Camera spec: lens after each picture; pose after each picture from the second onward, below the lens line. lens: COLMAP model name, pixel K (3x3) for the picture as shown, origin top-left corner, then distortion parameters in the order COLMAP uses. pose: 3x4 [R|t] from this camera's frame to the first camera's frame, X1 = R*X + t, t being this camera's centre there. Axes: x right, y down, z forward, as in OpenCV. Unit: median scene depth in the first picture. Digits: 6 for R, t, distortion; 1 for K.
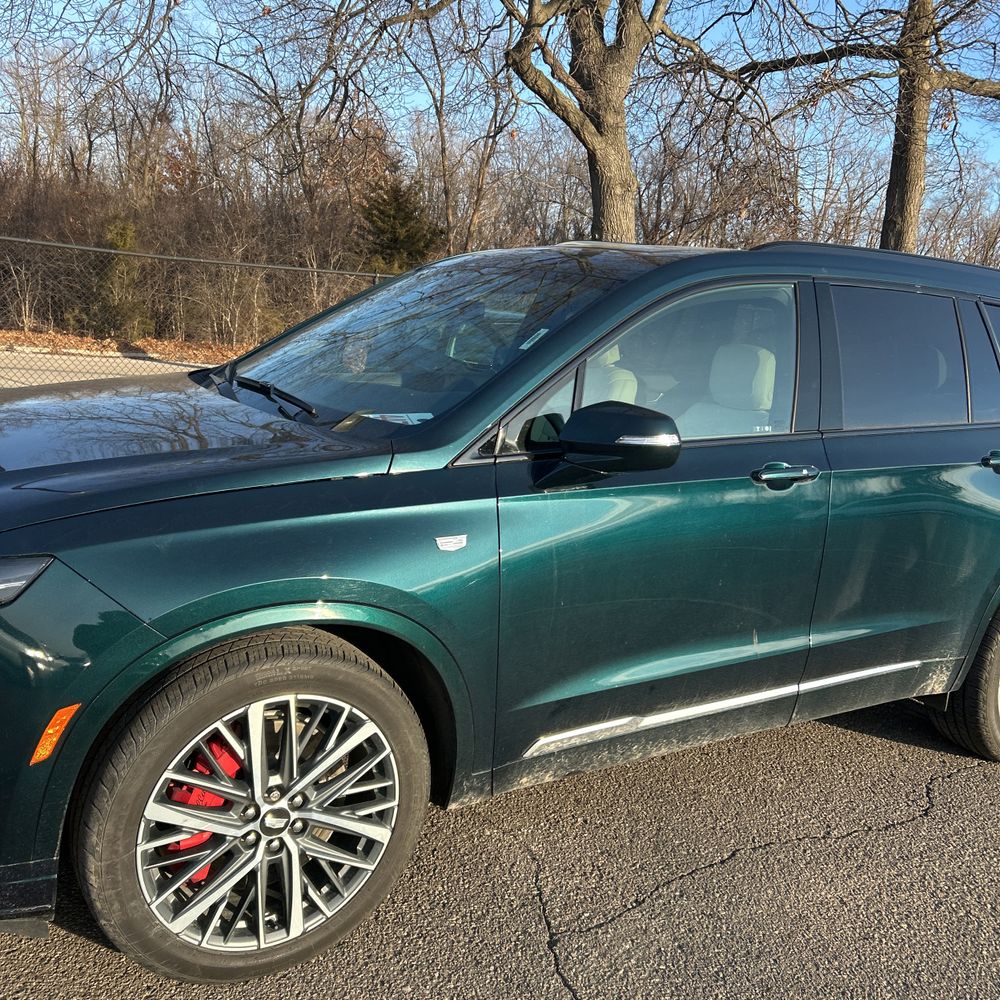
lens RADIAL K [[992.7, 0, 451.2], [0, 992.7, 500.8], [0, 0, 1]] dist [0.022097, -0.013187]
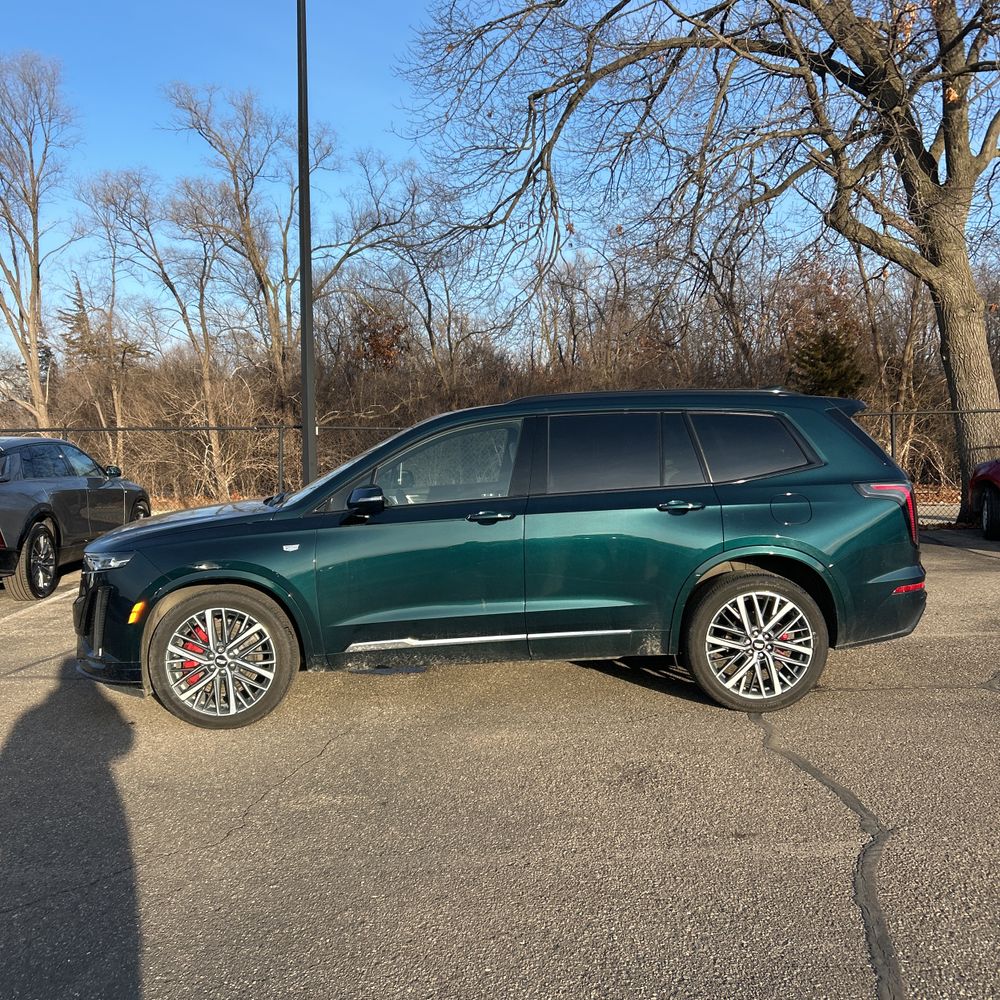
lens RADIAL K [[1000.1, 0, 483.0], [0, 1000.1, 516.9], [0, 0, 1]] dist [0.043244, -0.021930]
pose [[0.867510, -0.065600, -0.493075, 1.362926], [-0.003243, 0.990499, -0.137484, 0.255265], [0.497409, 0.120867, 0.859055, -0.717381]]
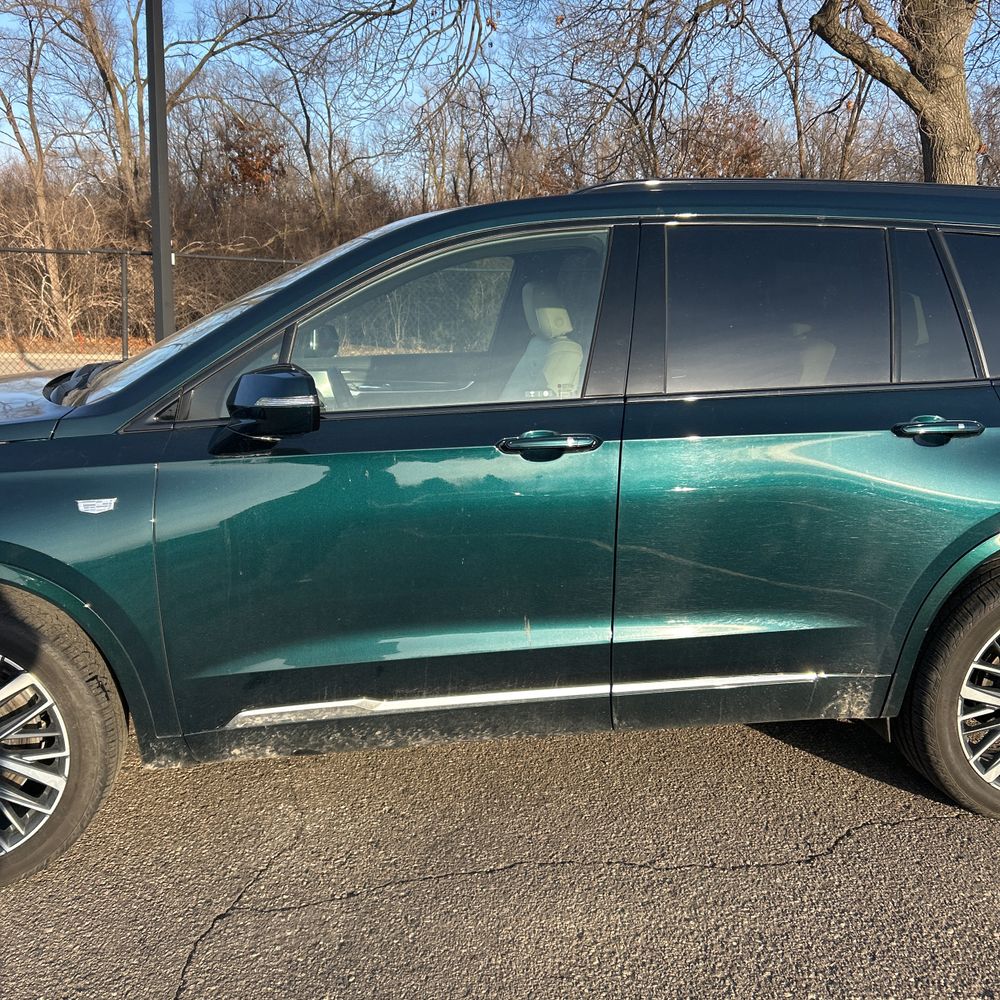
lens RADIAL K [[982.3, 0, 476.7], [0, 982.3, 500.6], [0, 0, 1]] dist [0.013761, -0.013725]
pose [[0.923970, 0.012709, -0.382255, 0.650427], [-0.014240, 0.999898, -0.001176, 0.028137], [0.382201, 0.006530, 0.924056, 0.179590]]
